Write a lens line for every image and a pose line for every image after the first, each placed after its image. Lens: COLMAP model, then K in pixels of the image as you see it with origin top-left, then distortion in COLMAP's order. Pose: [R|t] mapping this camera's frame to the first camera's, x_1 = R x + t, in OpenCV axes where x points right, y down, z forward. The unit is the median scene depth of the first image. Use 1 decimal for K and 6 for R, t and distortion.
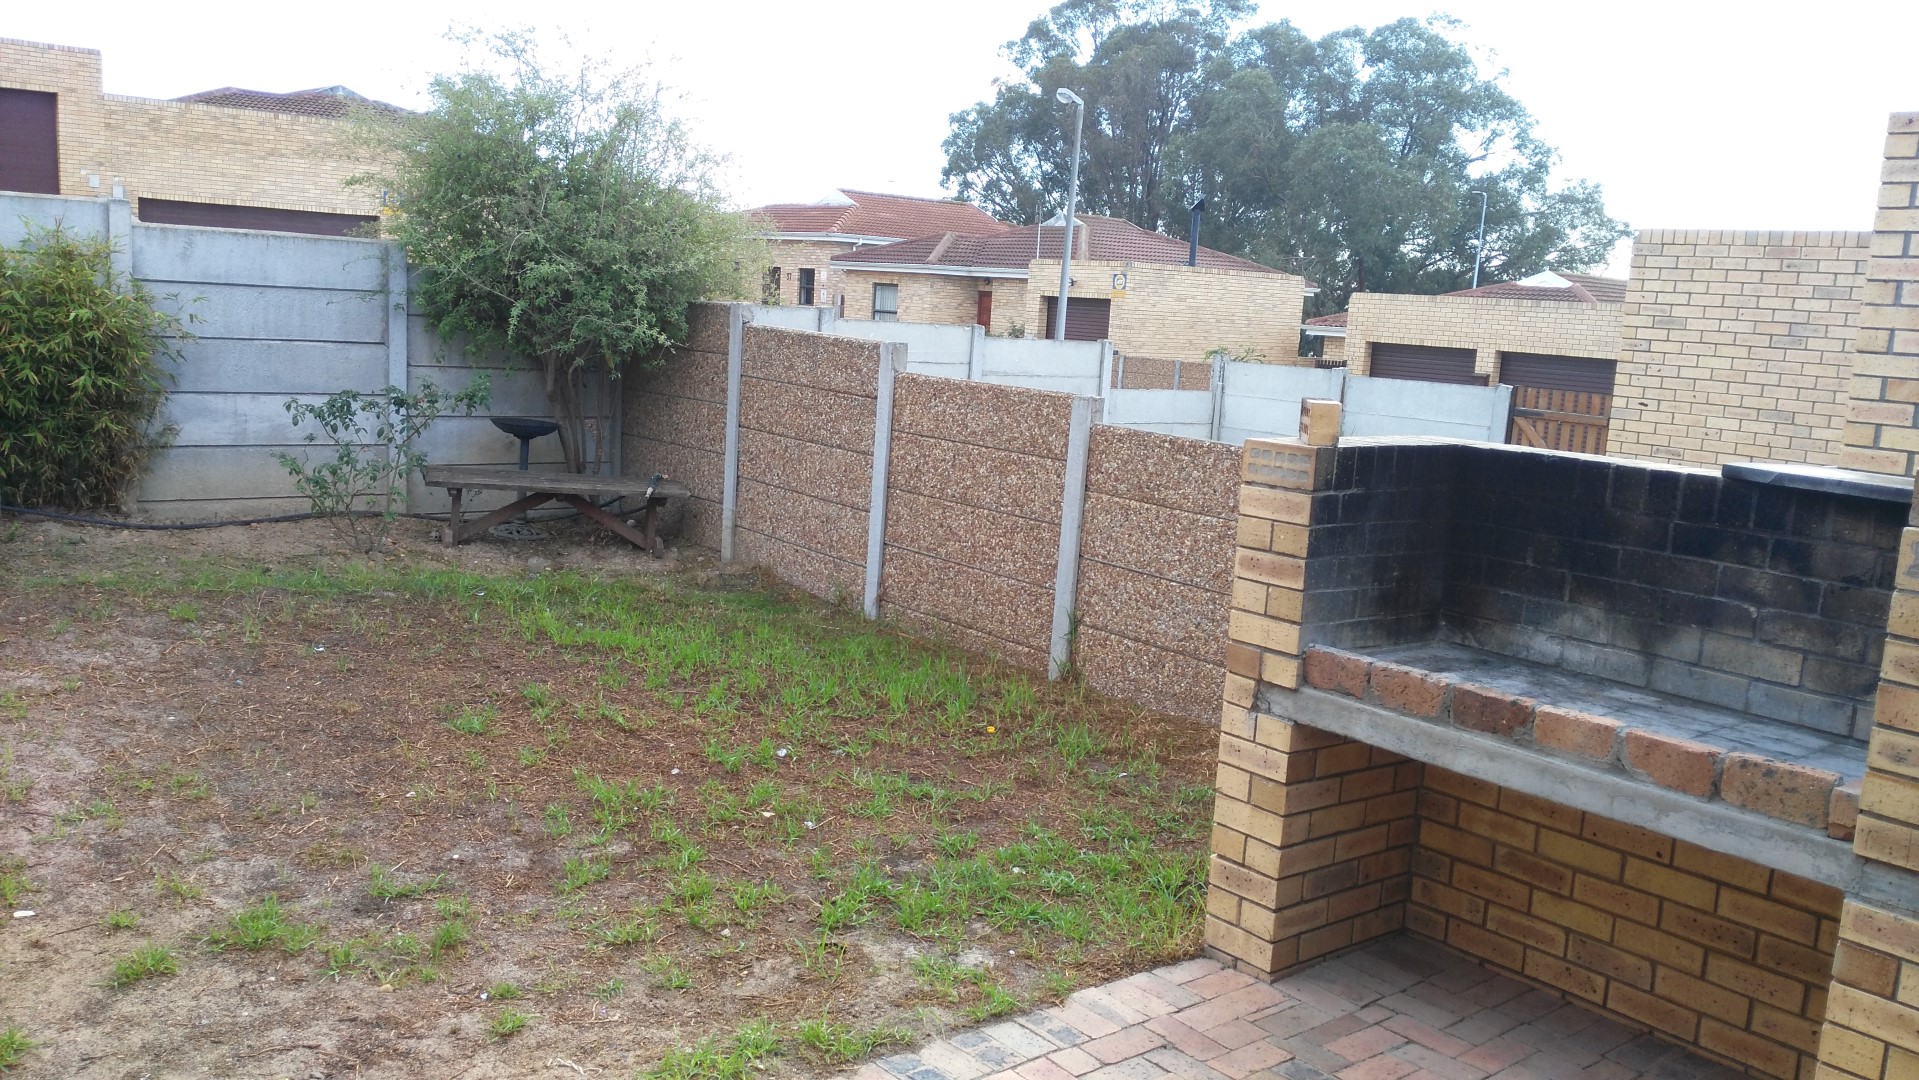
lens RADIAL K [[1561.6, 0, 956.5], [0, 1561.6, 554.6], [0, 0, 1]] dist [0.126092, -0.255963]
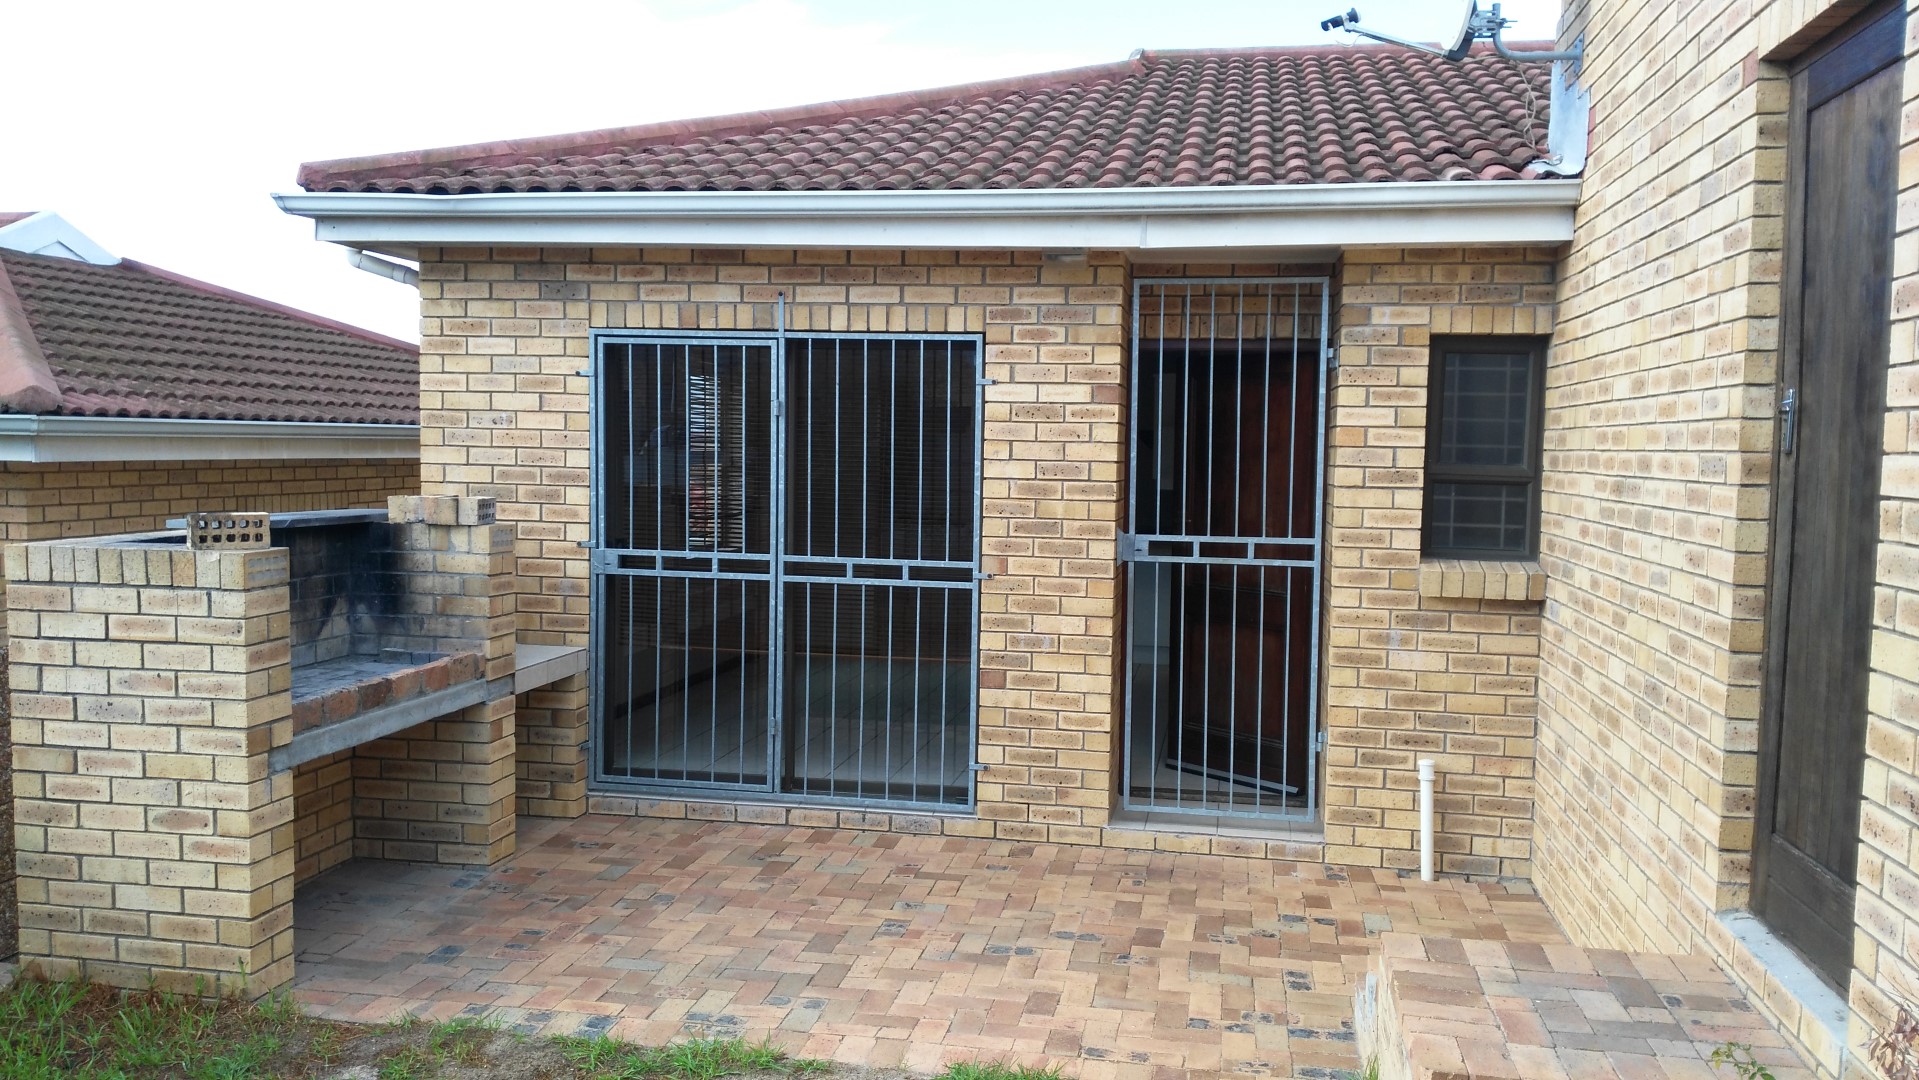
lens RADIAL K [[1561.6, 0, 956.5], [0, 1561.6, 554.6], [0, 0, 1]] dist [0.126092, -0.255963]
pose [[-0.654962, -0.126375, 0.745020, -1.049776], [0.062872, 0.973385, 0.220384, -0.303553], [-0.753042, 0.191183, -0.629584, 1.373288]]
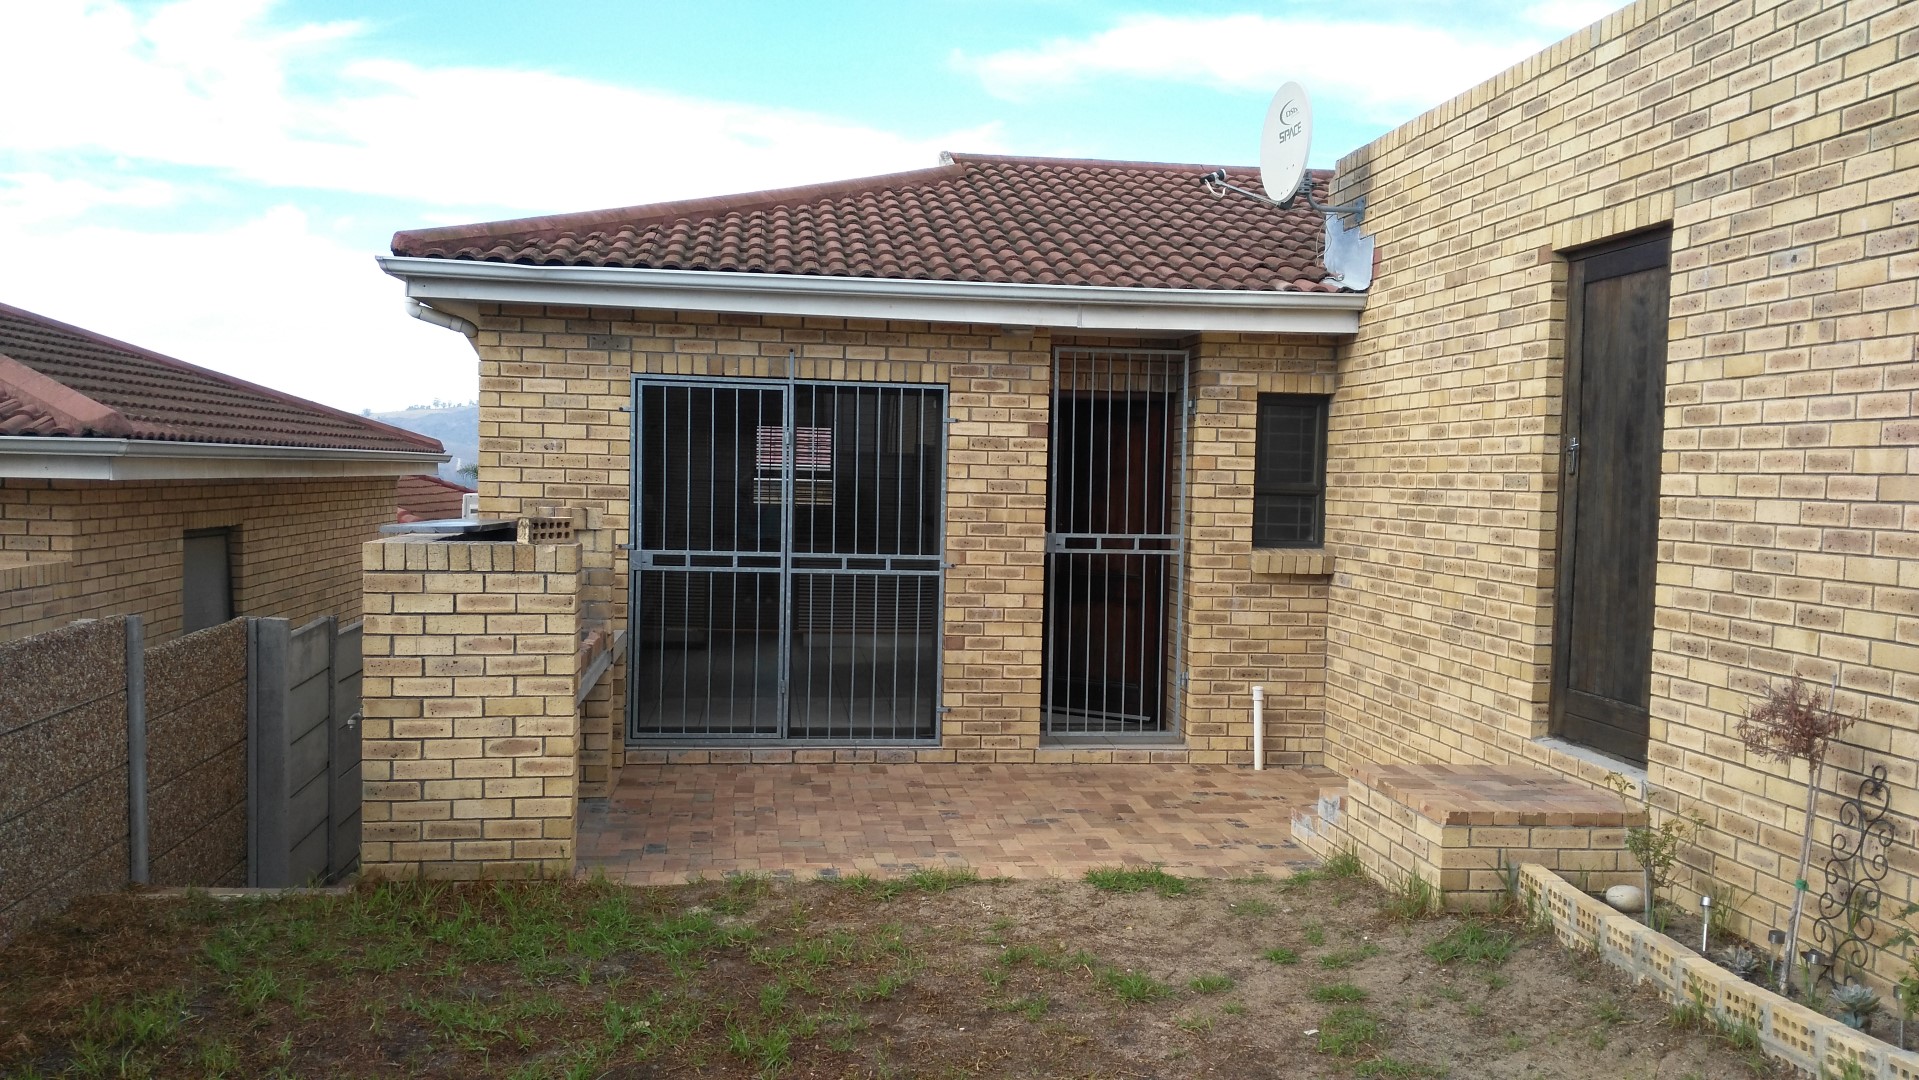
lens RADIAL K [[1561.6, 0, 956.5], [0, 1561.6, 554.6], [0, 0, 1]] dist [0.126092, -0.255963]
pose [[-0.852538, -0.105236, 0.511961, -0.974659], [0.010781, 0.975771, 0.218527, -0.415190], [-0.522553, 0.191822, -0.830748, 2.159039]]
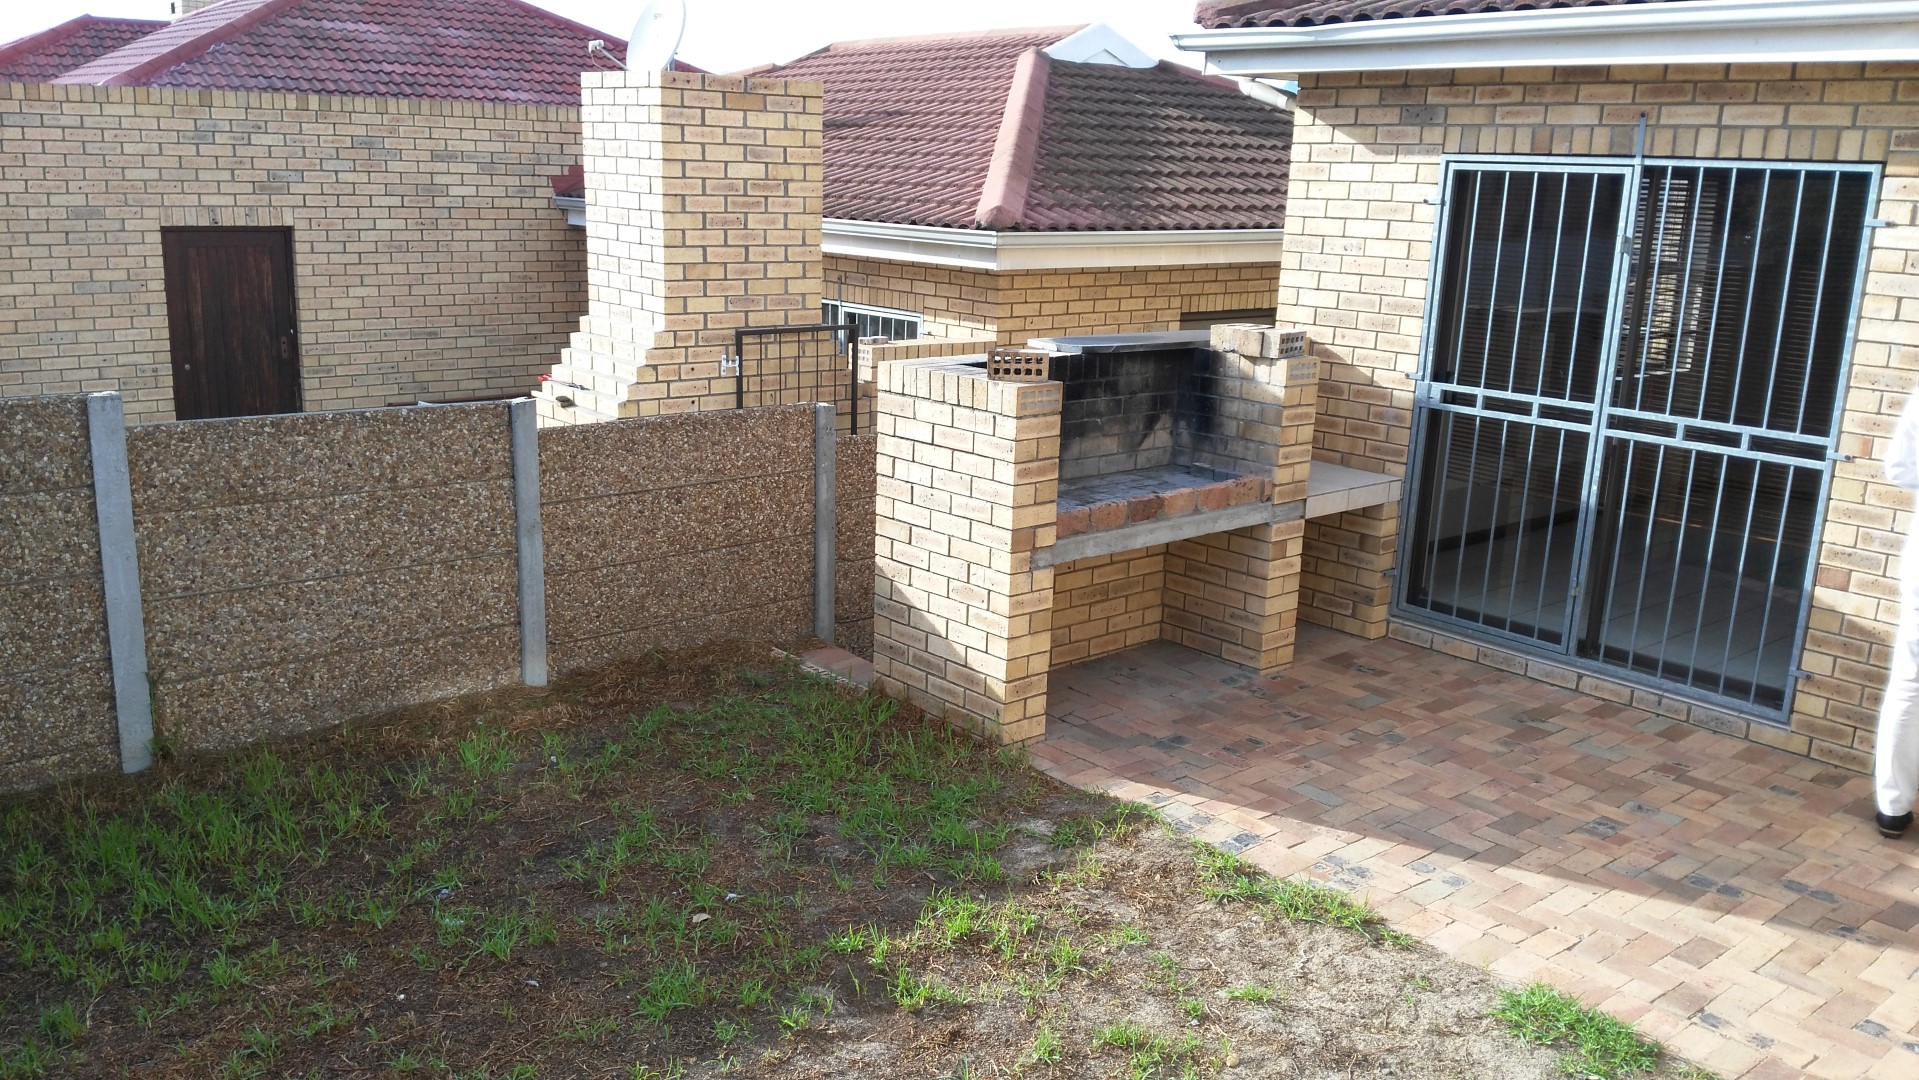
lens RADIAL K [[1561.6, 0, 956.5], [0, 1561.6, 554.6], [0, 0, 1]] dist [0.126092, -0.255963]
pose [[-0.020551, -0.301896, 0.953119, -1.204423], [0.132831, 0.944045, 0.301886, -0.366980], [-0.990926, 0.132808, 0.020700, 1.071208]]
